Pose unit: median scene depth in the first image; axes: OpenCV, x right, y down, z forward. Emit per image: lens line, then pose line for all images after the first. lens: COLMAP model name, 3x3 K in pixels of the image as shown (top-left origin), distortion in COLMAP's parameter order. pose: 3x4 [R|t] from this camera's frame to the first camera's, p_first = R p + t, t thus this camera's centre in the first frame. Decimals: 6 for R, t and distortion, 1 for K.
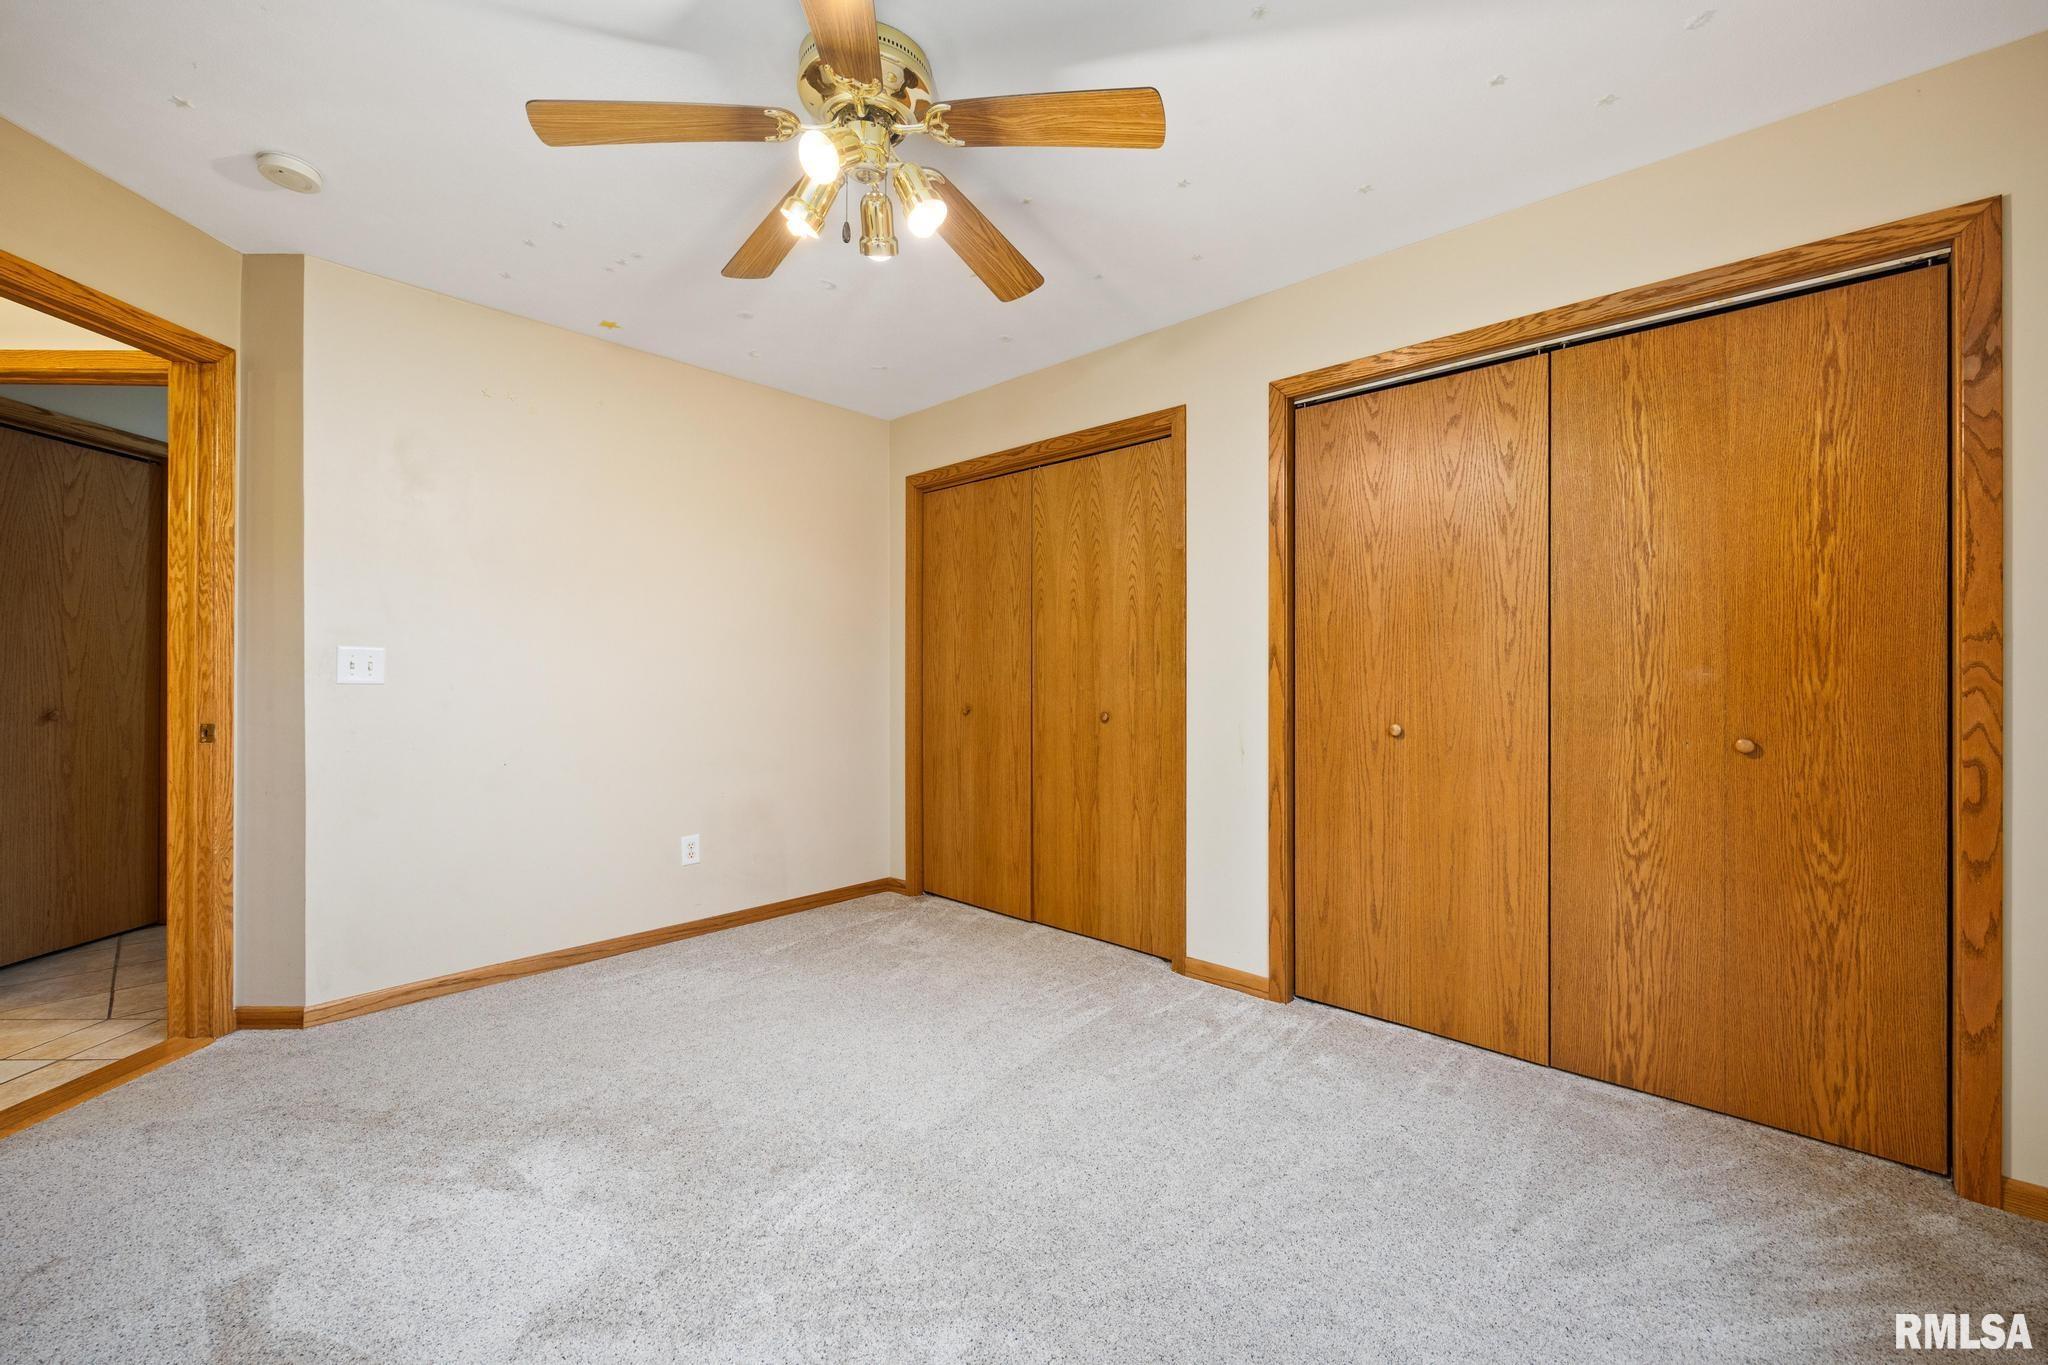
lens RADIAL K [[813.8, 0, 1043.1], [0, 813.8, 674.4], [0, 0, 1]] dist [-0.006941, -0.000080]
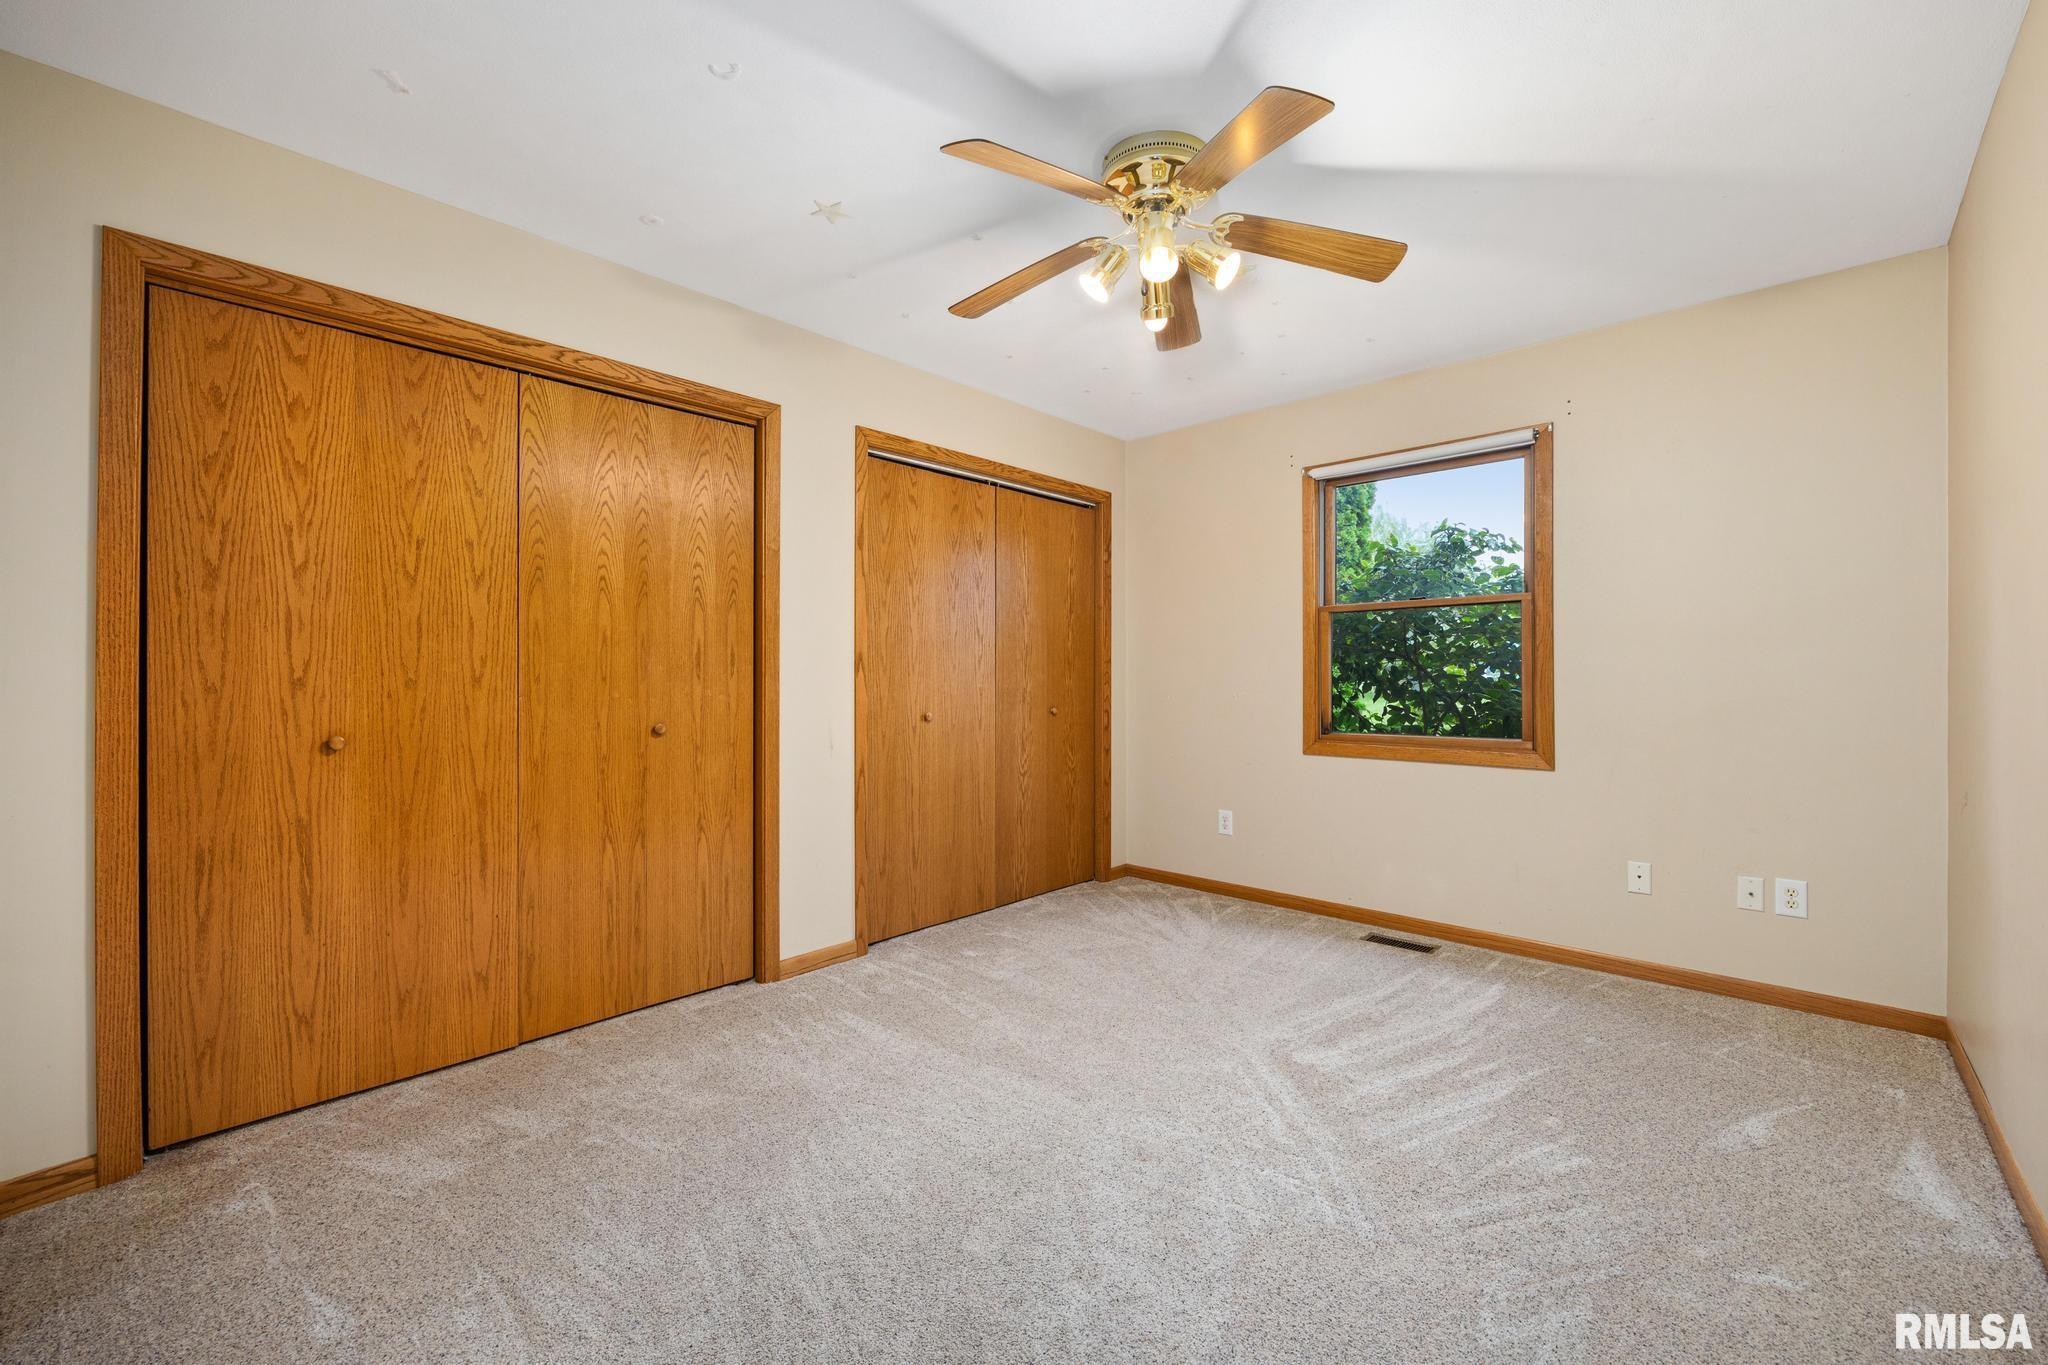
lens RADIAL K [[813.8, 0, 1043.1], [0, 813.8, 674.4], [0, 0, 1]] dist [-0.006941, -0.000080]
pose [[0.007503, -0.000829, 0.999972, -0.901210], [-0.000732, 0.999999, 0.000835, -0.004925], [-0.999972, -0.000738, 0.007503, 0.742815]]
